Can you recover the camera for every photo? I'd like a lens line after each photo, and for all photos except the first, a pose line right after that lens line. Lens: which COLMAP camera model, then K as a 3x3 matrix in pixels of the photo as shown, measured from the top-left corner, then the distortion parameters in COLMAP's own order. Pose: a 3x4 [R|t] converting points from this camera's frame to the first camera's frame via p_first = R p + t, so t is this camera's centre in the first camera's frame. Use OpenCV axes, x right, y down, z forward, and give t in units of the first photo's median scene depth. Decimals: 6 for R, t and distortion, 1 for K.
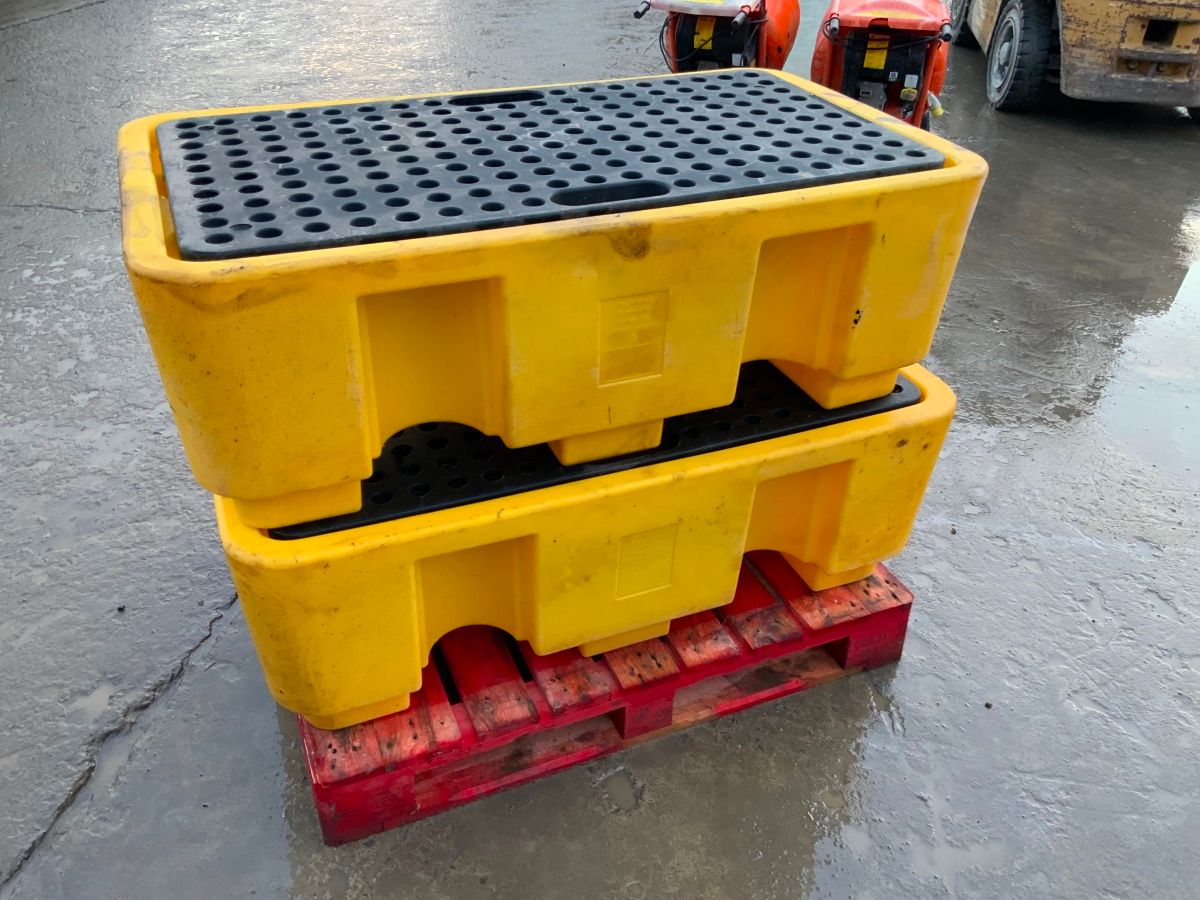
lens RADIAL K [[1006.2, 0, 603.6], [0, 1006.2, 437.1], [0, 0, 1]] dist [0.067288, -0.137336]
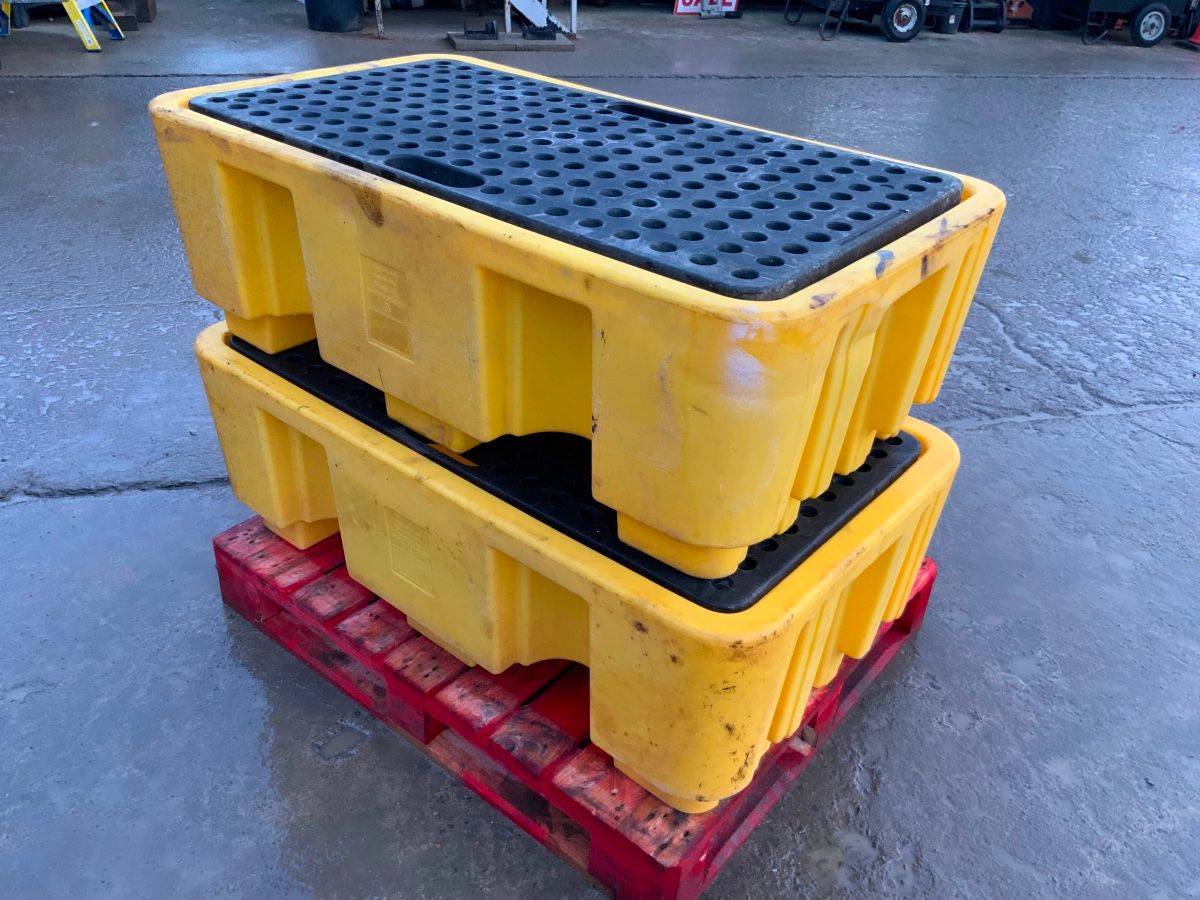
lens RADIAL K [[1006.2, 0, 602.3], [0, 1006.2, 429.2], [0, 0, 1]] dist [0.067288, -0.137336]
pose [[0.467874, 0.453526, -0.758556, 0.760418], [-0.515437, 0.837236, 0.182648, -0.233576], [0.717927, 0.305531, 0.625486, 0.446227]]
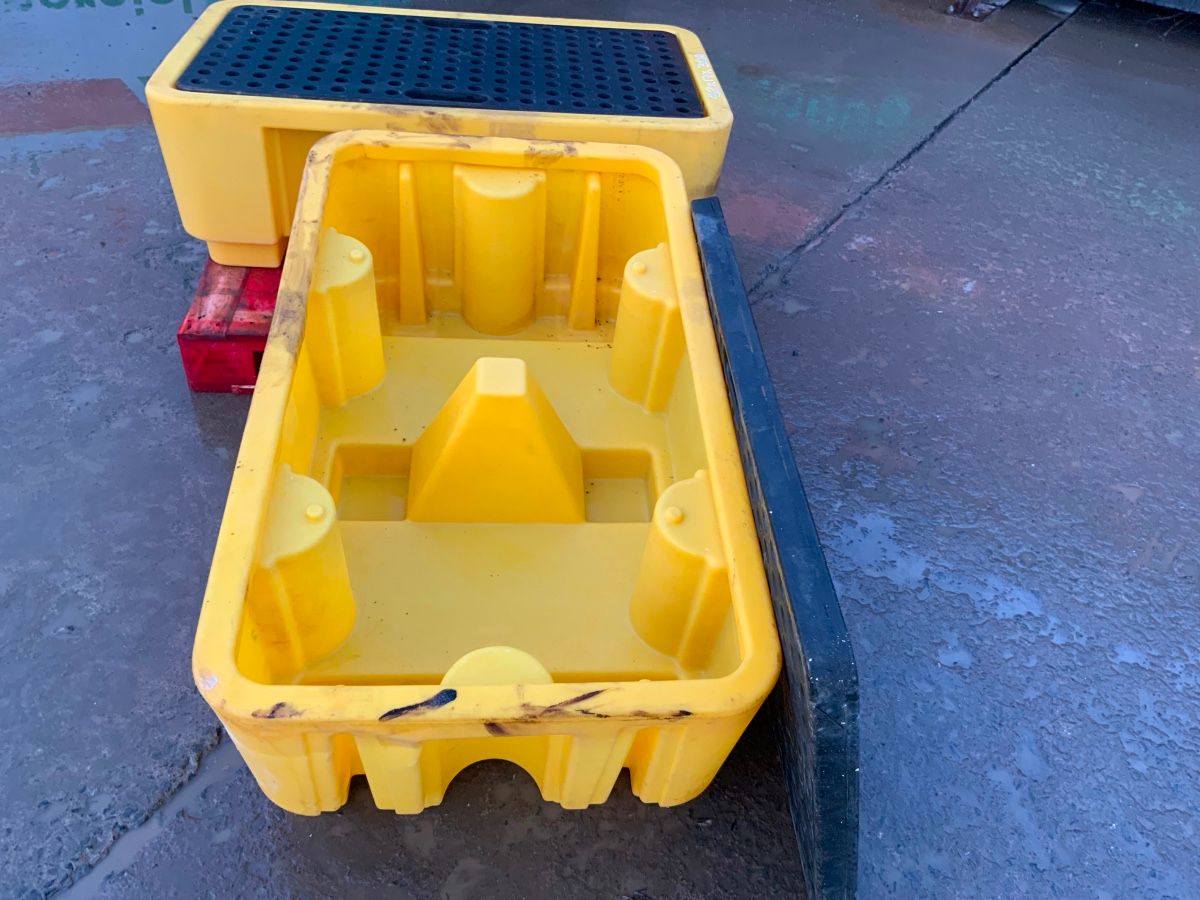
lens RADIAL K [[1006.2, 0, 597.9], [0, 1006.2, 459.6], [0, 0, 1]] dist [0.067288, -0.137336]
pose [[-0.939452, -0.282975, 0.193276, -0.618140], [0.094148, 0.329172, 0.939565, -1.122599], [-0.329494, 0.900873, -0.282599, 1.812988]]
